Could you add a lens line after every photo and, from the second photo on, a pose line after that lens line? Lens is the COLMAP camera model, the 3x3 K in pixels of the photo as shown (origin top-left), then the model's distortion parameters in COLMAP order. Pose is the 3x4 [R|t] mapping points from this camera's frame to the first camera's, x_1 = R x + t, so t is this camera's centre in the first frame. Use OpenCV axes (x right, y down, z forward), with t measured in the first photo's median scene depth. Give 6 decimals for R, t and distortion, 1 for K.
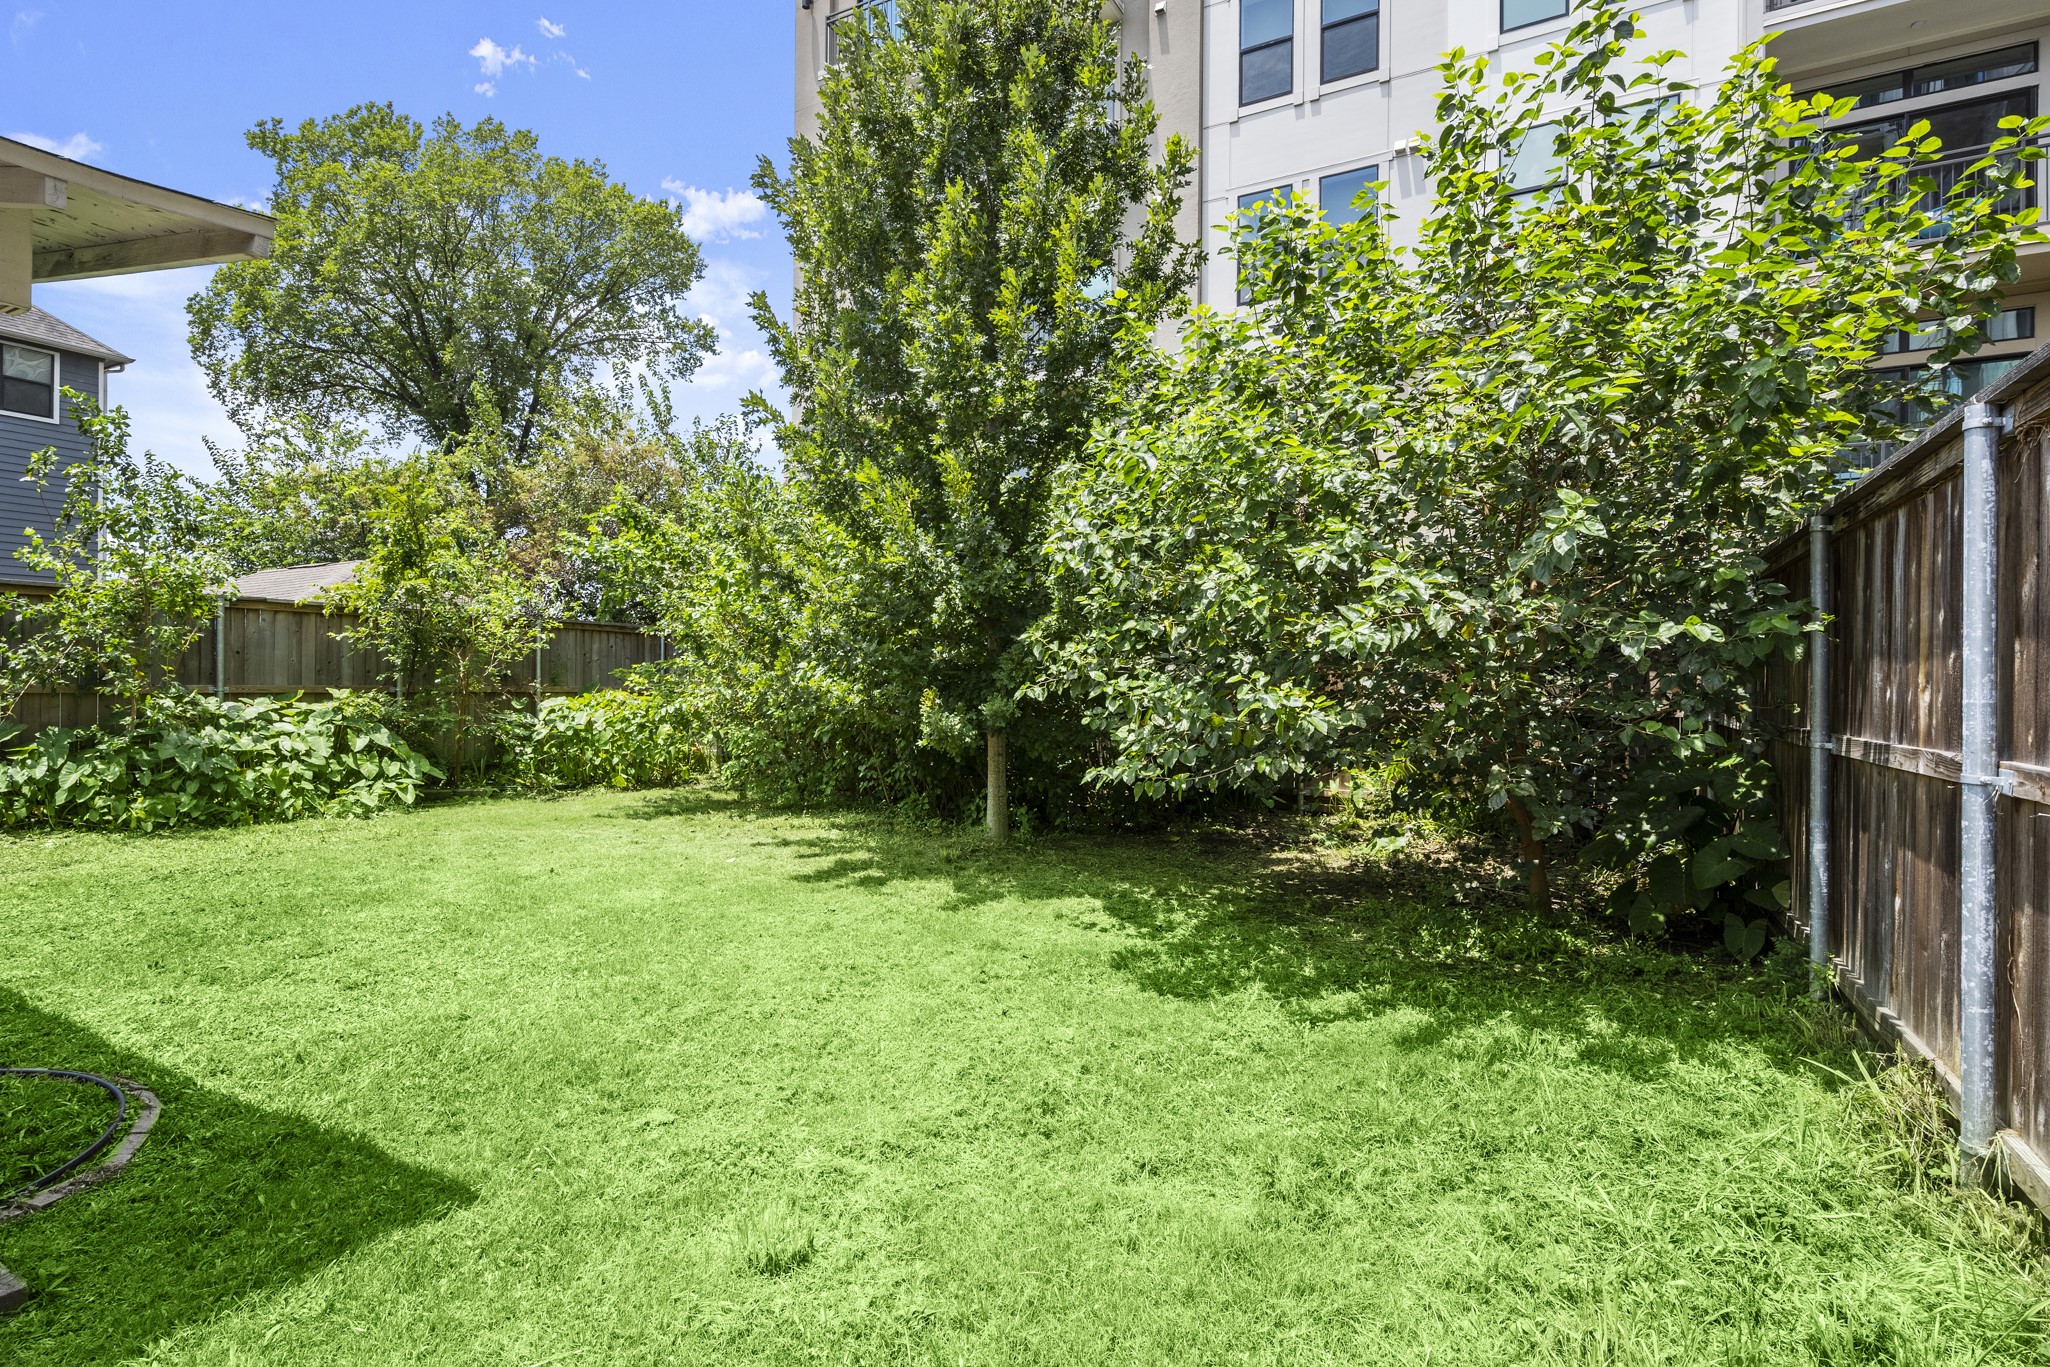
lens RADIAL K [[982.5, 0, 1025.0], [0, 982.5, 683.5], [0, 0, 1]] dist [0.000332, 0.000247]
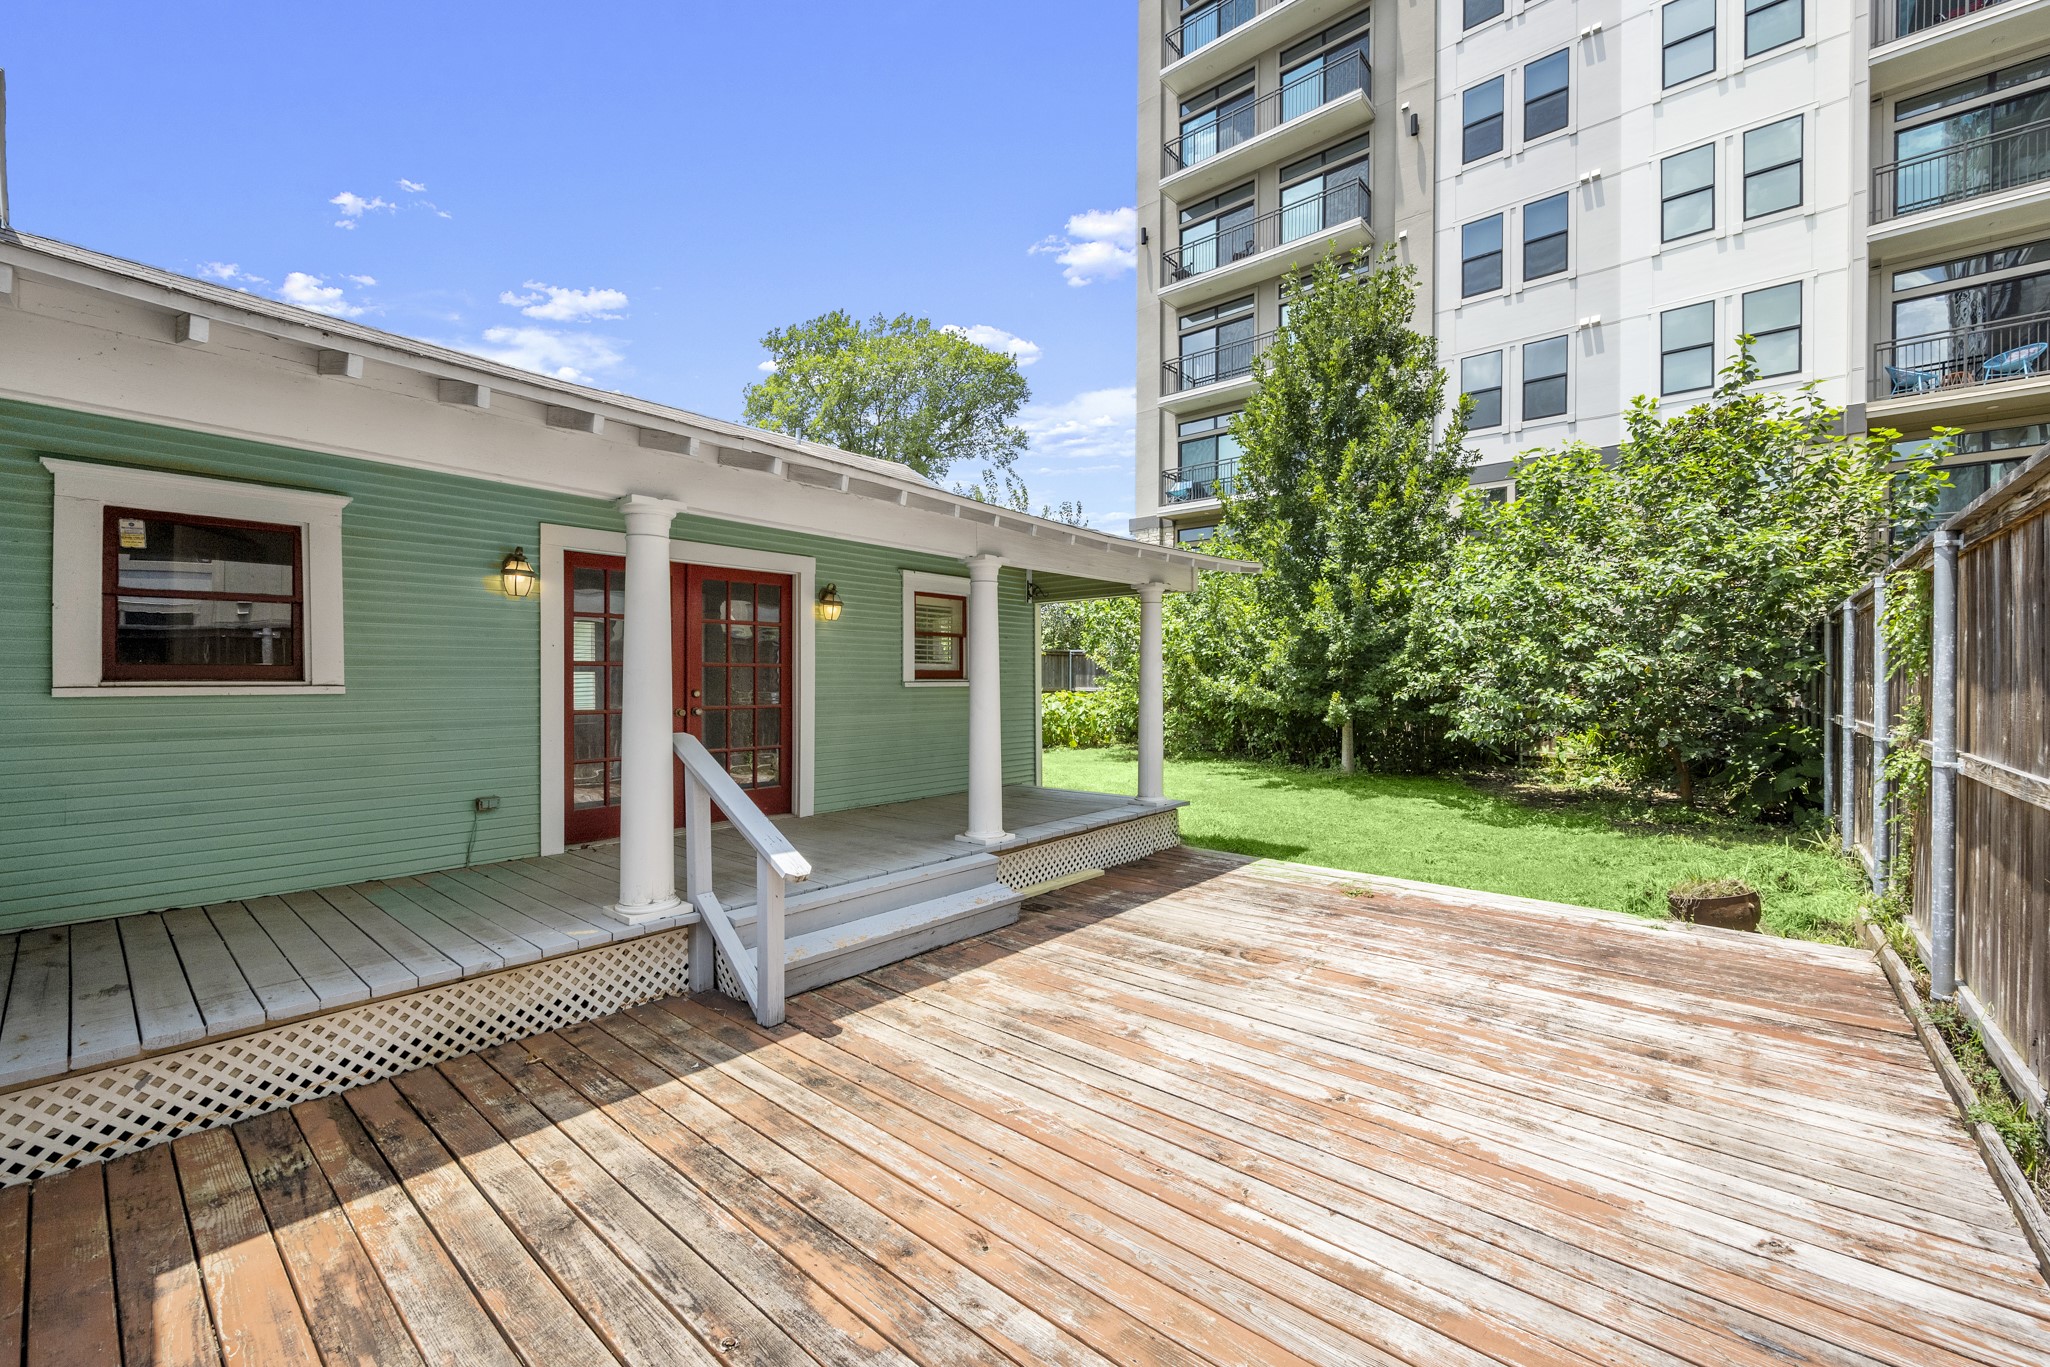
lens RADIAL K [[812.6, 0, 1025.0], [0, 812.6, 683.5], [0, 0, 1]] dist [0.000214, -0.000020]
pose [[0.977537, -0.004388, -0.210718, -0.281591], [0.005671, 0.999969, 0.005488, -0.019088], [0.210688, -0.006560, 0.977531, -0.571526]]
